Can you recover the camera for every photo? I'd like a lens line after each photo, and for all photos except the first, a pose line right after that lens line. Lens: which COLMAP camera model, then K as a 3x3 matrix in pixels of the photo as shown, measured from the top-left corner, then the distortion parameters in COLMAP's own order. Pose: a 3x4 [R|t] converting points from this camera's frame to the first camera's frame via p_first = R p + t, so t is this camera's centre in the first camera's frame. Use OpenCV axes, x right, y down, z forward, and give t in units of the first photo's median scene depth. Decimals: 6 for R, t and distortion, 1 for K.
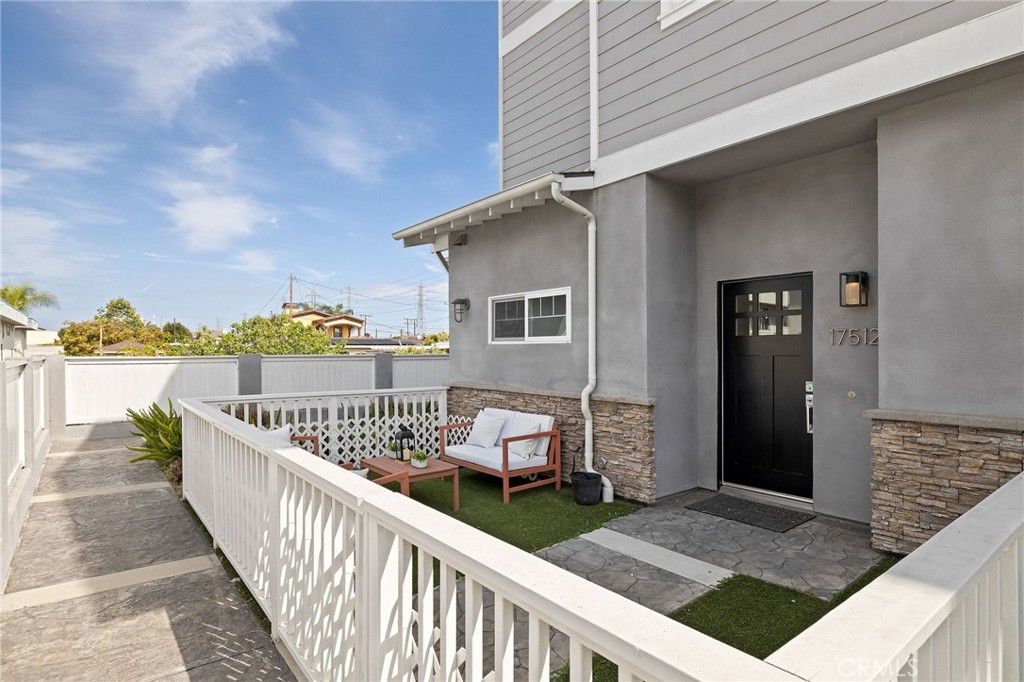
lens RADIAL K [[543.2, 0, 508.8], [0, 543.2, 350.8], [0, 0, 1]] dist [-0.001457, -0.000210]
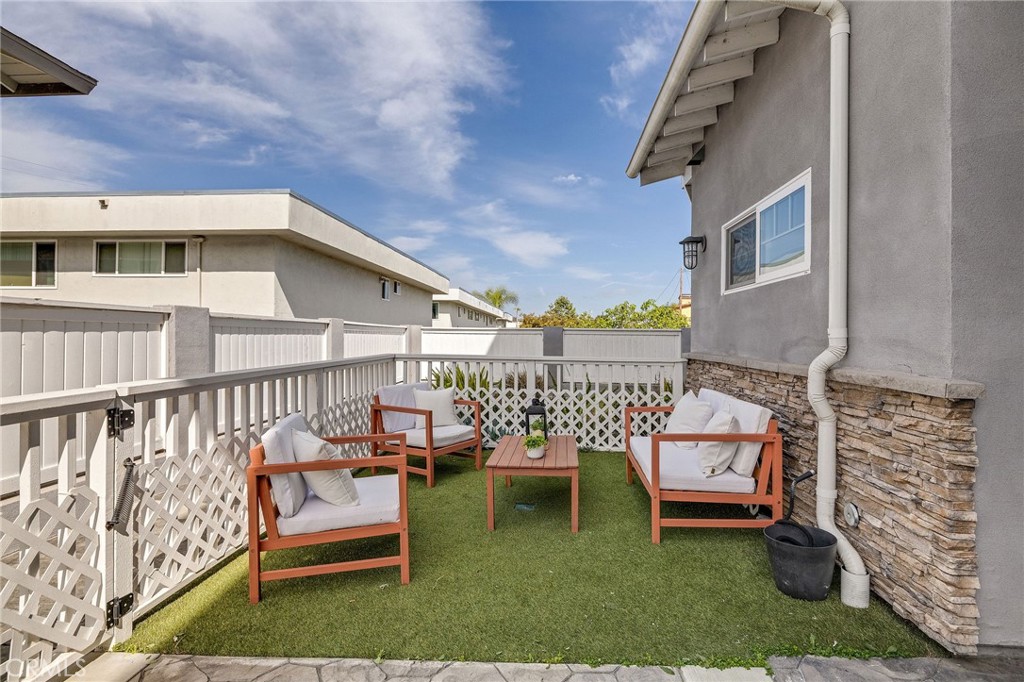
lens RADIAL K [[492.7, 0, 515.7], [0, 492.7, 336.4], [0, 0, 1]] dist [-0.001285, -0.000074]
pose [[0.740303, 0.010075, -0.672198, 0.239174], [-0.014759, 0.999890, -0.001268, 0.055332], [0.672111, 0.010860, 0.740371, 0.481187]]
